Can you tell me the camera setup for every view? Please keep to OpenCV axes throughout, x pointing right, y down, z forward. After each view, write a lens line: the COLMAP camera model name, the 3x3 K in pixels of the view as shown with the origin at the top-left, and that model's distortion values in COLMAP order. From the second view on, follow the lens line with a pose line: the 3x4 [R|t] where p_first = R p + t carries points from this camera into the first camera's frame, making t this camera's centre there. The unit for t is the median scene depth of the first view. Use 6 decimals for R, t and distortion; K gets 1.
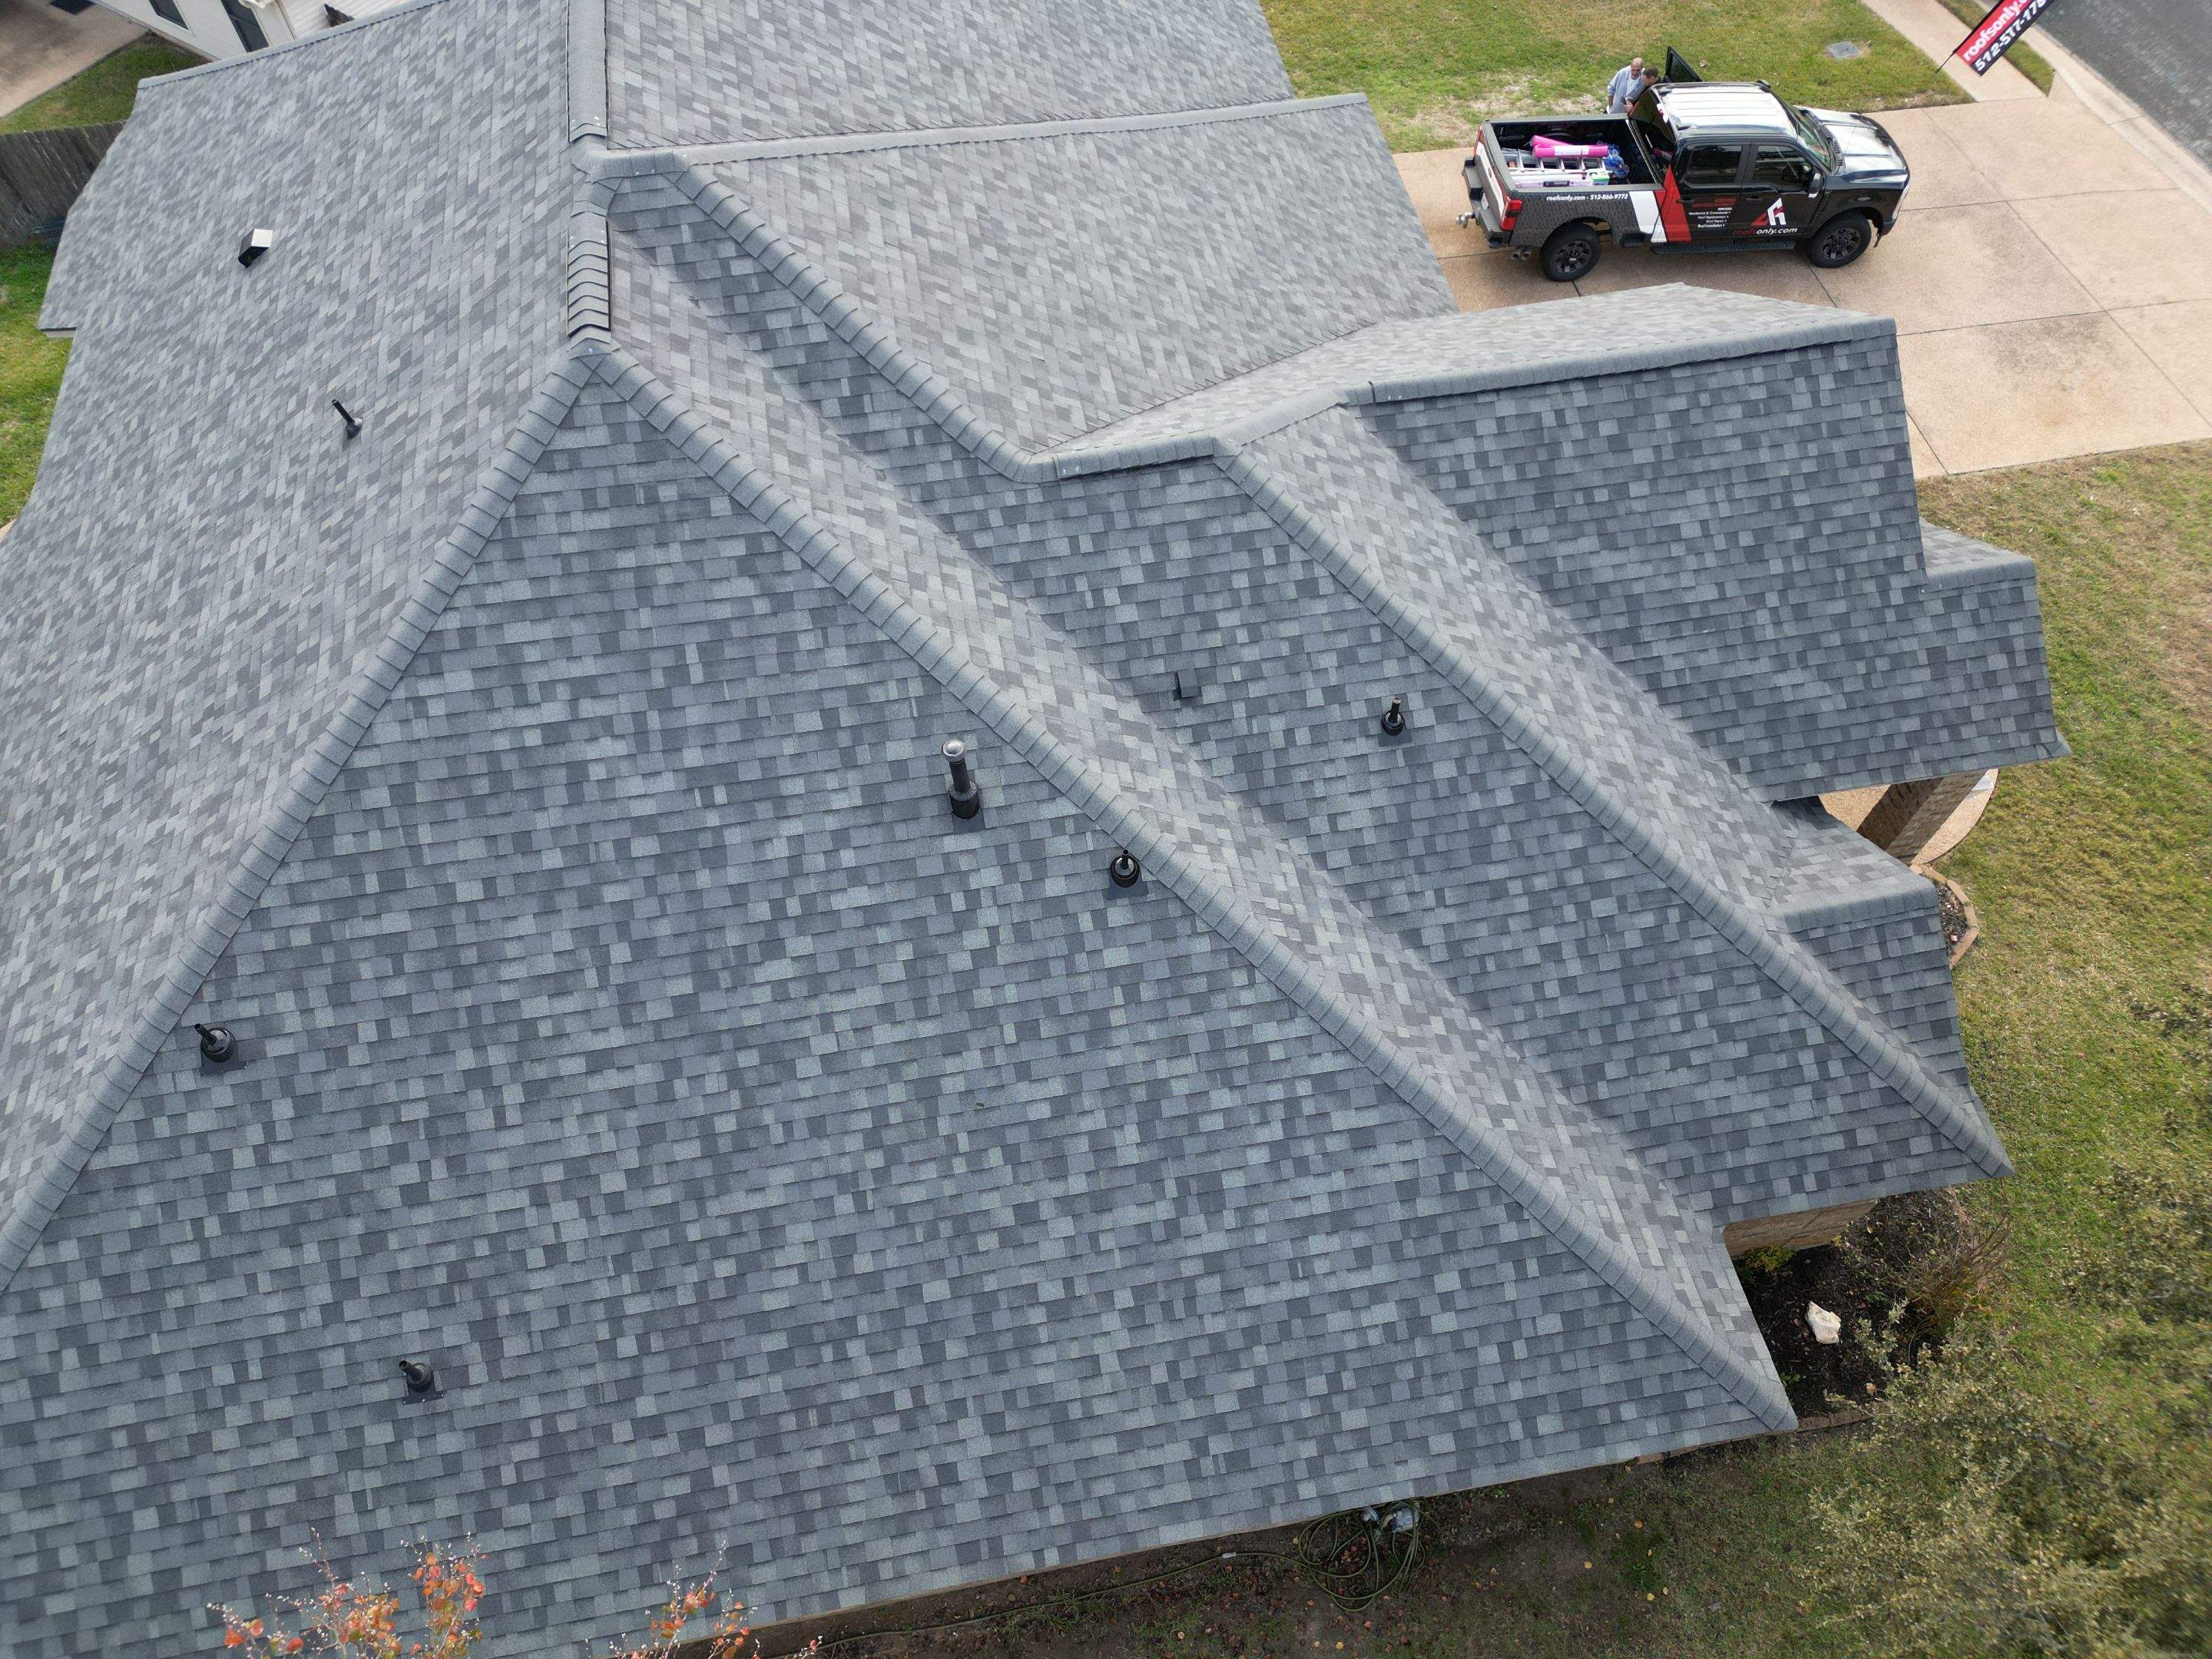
lens RADIAL K [[1540.9, 0, 1102.8], [0, 1540.9, 829.5], [0, 0, 1]] dist [0.071182, -0.060508]
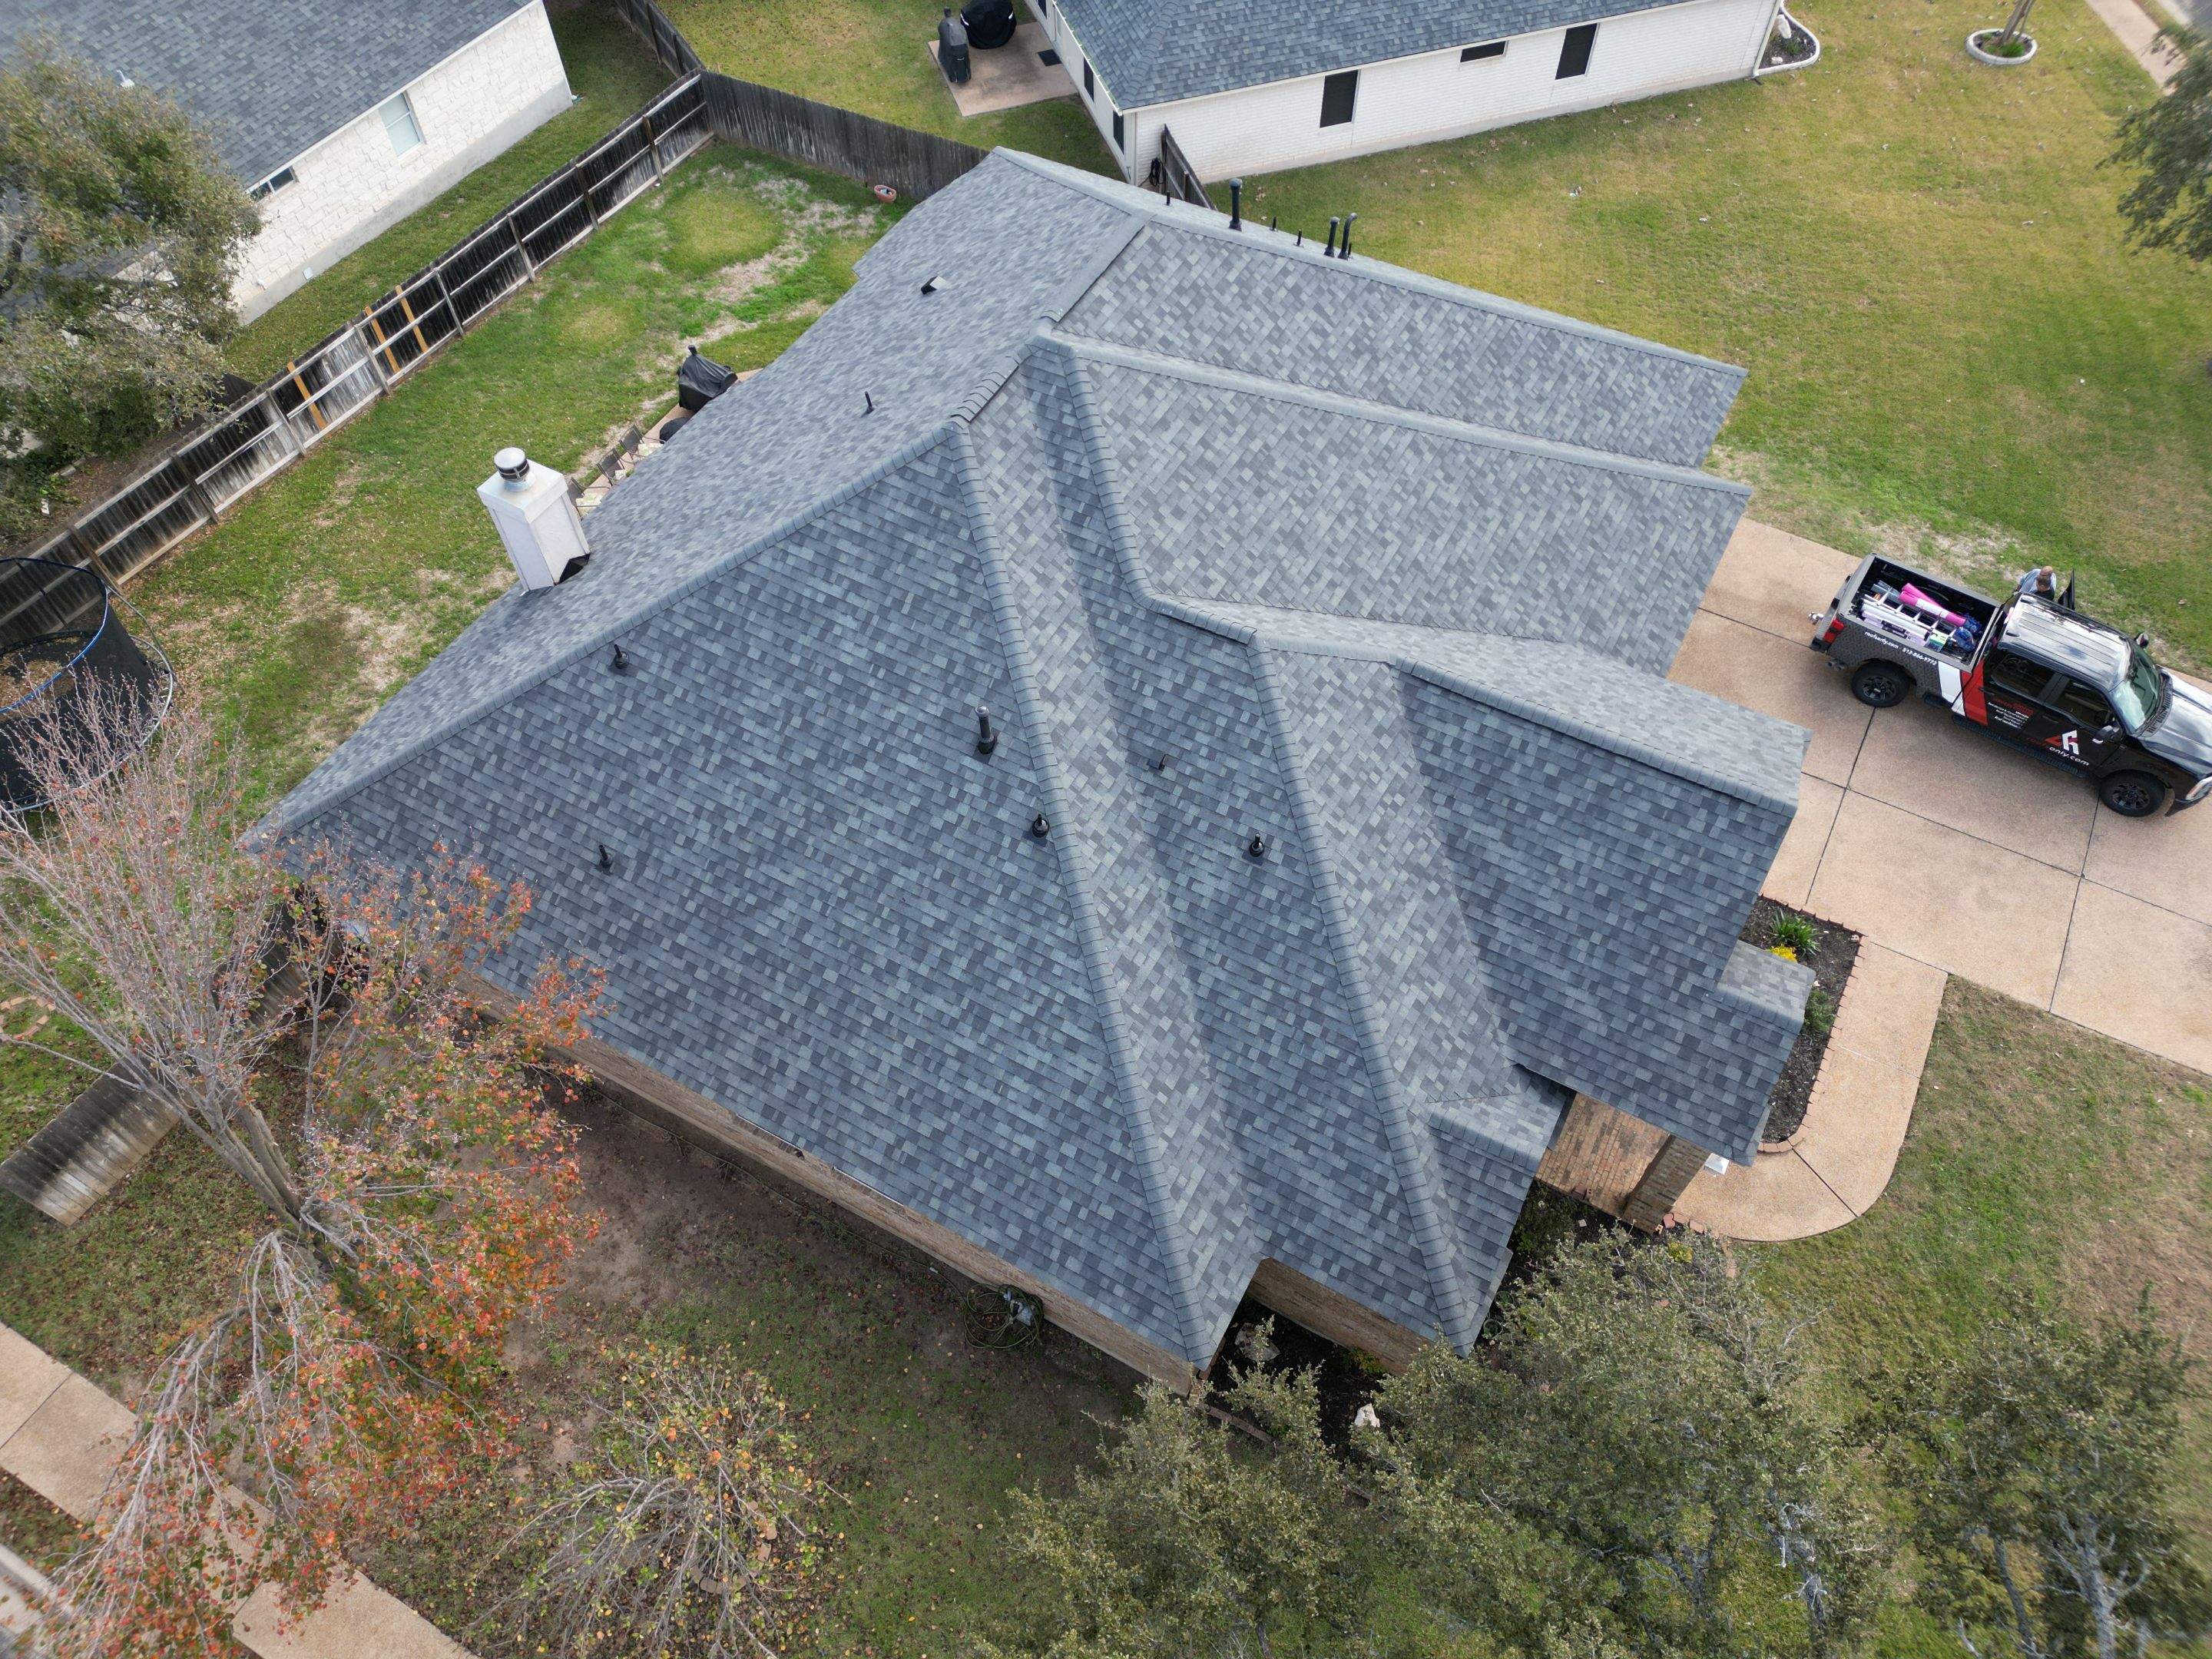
lens RADIAL K [[1524.9, 0, 1103.2], [0, 1524.9, 831.9], [0, 0, 1]] dist [0.108995, -0.128358]
pose [[0.778975, 0.507595, -0.368166, 0.652914], [-0.520879, 0.850692, 0.070769, -0.117295], [0.349118, 0.136643, 0.927063, -0.491194]]
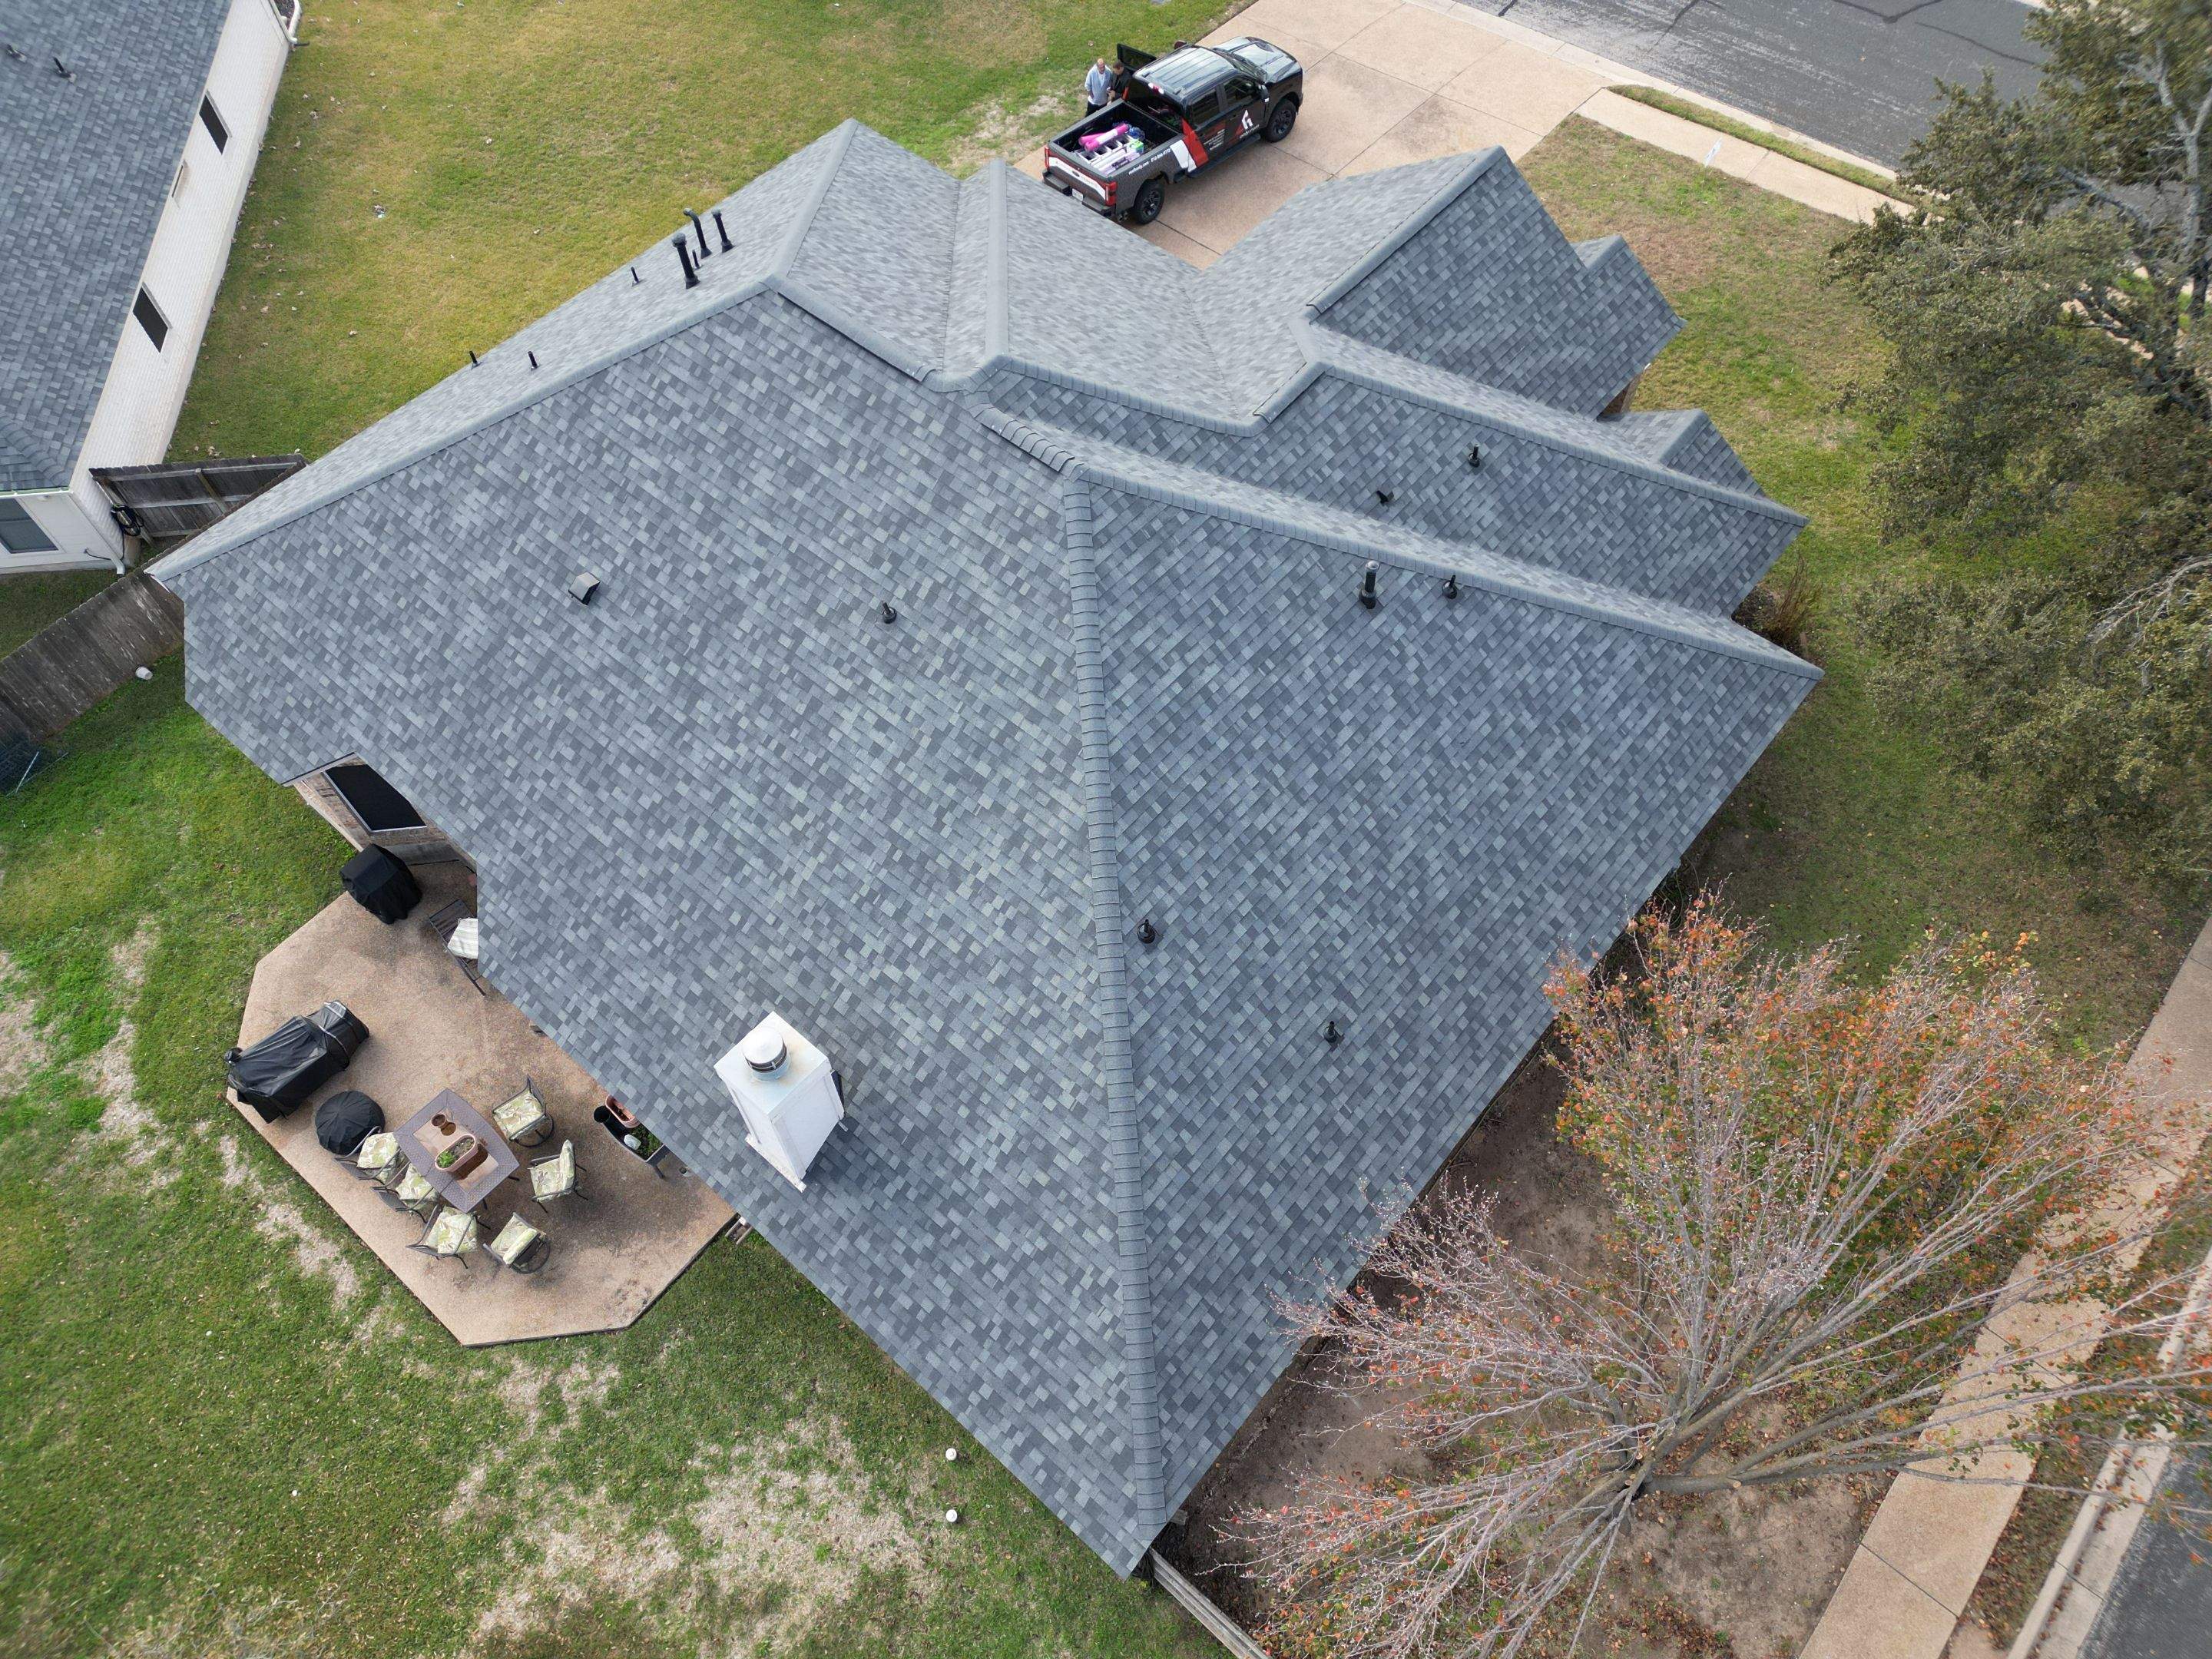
lens RADIAL K [[1513.1, 0, 1104.3], [0, 1513.1, 832.4], [0, 0, 1]] dist [0.128276, -0.145682]
pose [[0.772685, -0.540362, 0.333117, -0.982232], [0.535804, 0.836581, 0.114222, -0.146498], [-0.340401, 0.090228, 0.935941, -0.457688]]
